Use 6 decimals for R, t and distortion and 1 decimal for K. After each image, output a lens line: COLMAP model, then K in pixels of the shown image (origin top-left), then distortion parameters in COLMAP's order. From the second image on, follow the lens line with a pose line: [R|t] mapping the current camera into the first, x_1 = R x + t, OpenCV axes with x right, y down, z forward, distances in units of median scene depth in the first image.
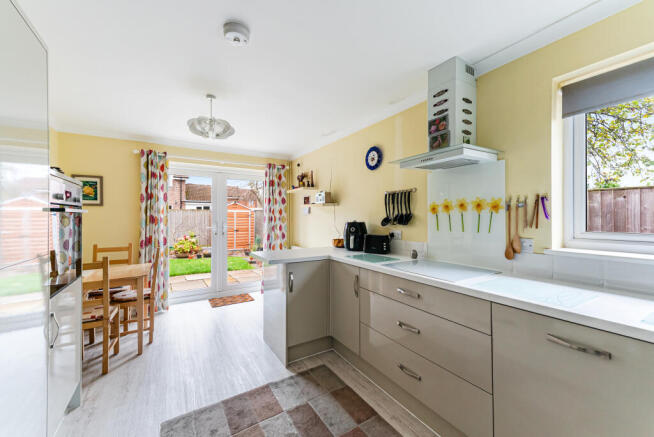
lens RADIAL K [[268.0, 0, 329.3], [0, 268.0, 215.8], [0, 0, 1]] dist [0.013373, -0.000714]
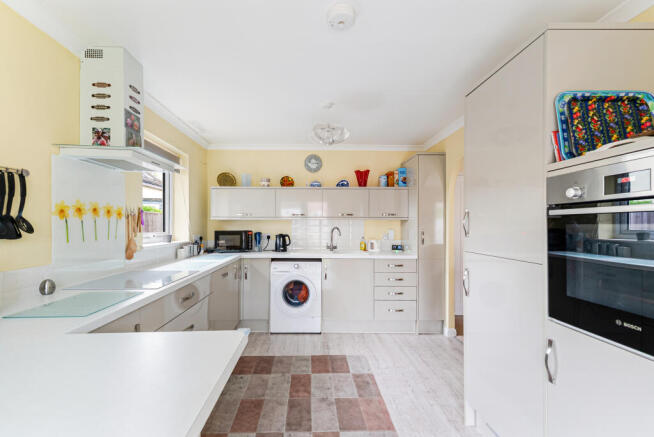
lens RADIAL K [[268.0, 0, 325.2], [0, 268.0, 224.1], [0, 0, 1]] dist [0.013373, -0.000714]
pose [[-0.866916, 0.005189, 0.498427, -0.587603], [0.001441, 0.999968, -0.007905, 0.014314], [-0.498452, -0.006135, -0.866896, 1.415680]]
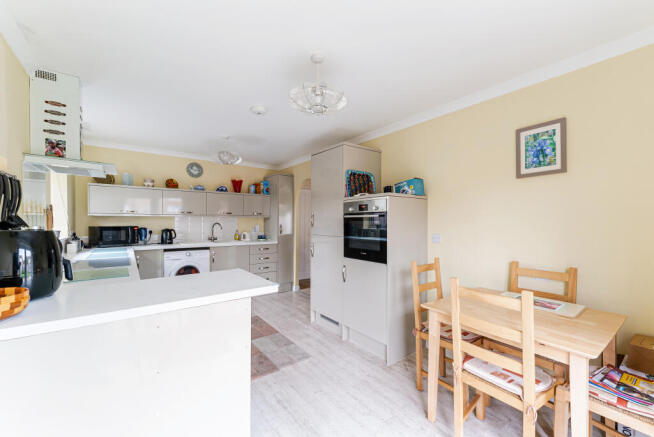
lens RADIAL K [[268.0, 0, 324.5], [0, 268.0, 220.8], [0, 0, 1]] dist [0.013373, -0.000714]
pose [[-0.995362, 0.001381, -0.096194, -0.463766], [0.001824, 0.999988, -0.004525, 0.015882], [0.096186, -0.004679, -0.995352, 2.139627]]
